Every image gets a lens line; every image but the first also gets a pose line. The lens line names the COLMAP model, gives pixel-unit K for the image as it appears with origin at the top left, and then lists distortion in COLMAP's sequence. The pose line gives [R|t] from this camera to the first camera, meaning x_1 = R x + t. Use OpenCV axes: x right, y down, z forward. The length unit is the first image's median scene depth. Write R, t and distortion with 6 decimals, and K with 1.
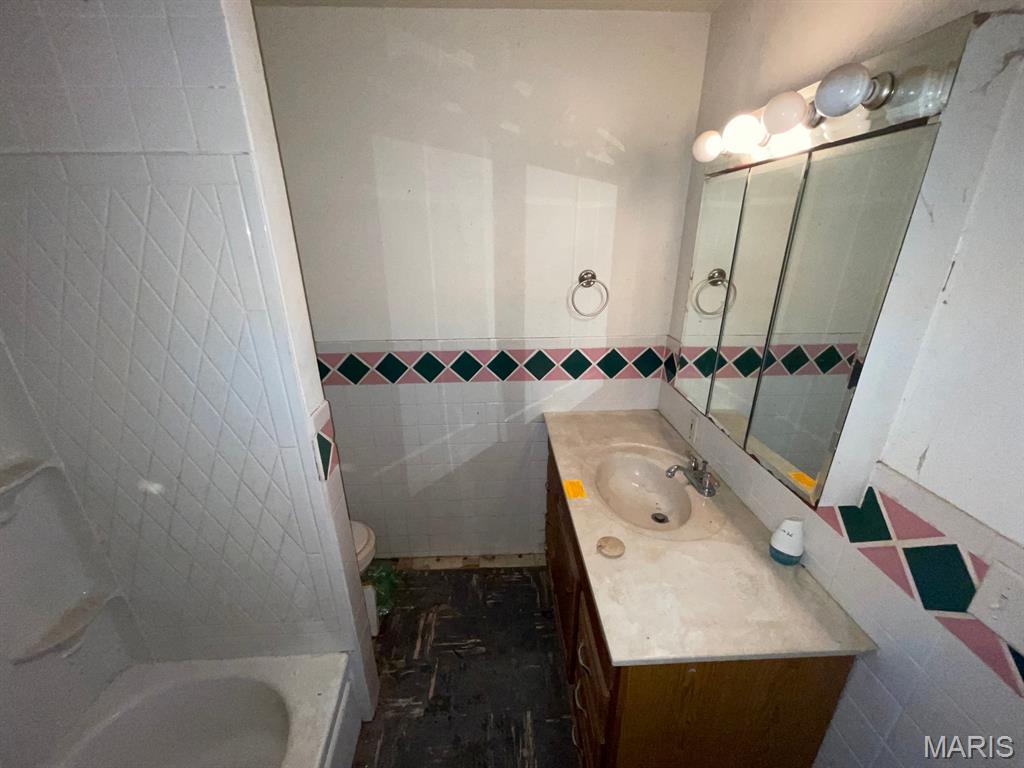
lens RADIAL K [[411.4, 0, 510.2], [0, 411.4, 389.4], [0, 0, 1]] dist [-0.002821, 0.000455]
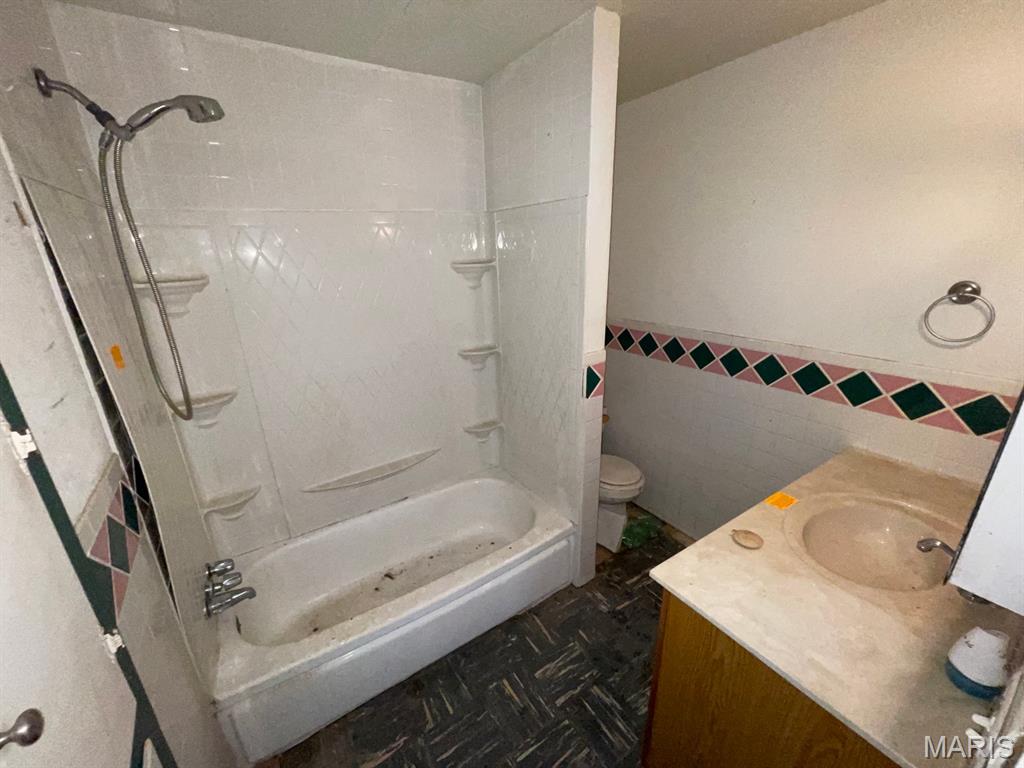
lens RADIAL K [[411.4, 0, 510.2], [0, 411.4, 389.4], [0, 0, 1]] dist [-0.002821, 0.000455]
pose [[0.459134, 0.269870, -0.846384, 0.644865], [-0.262132, 0.951476, 0.161182, -0.010516], [0.848813, 0.147861, 0.507596, -0.022516]]
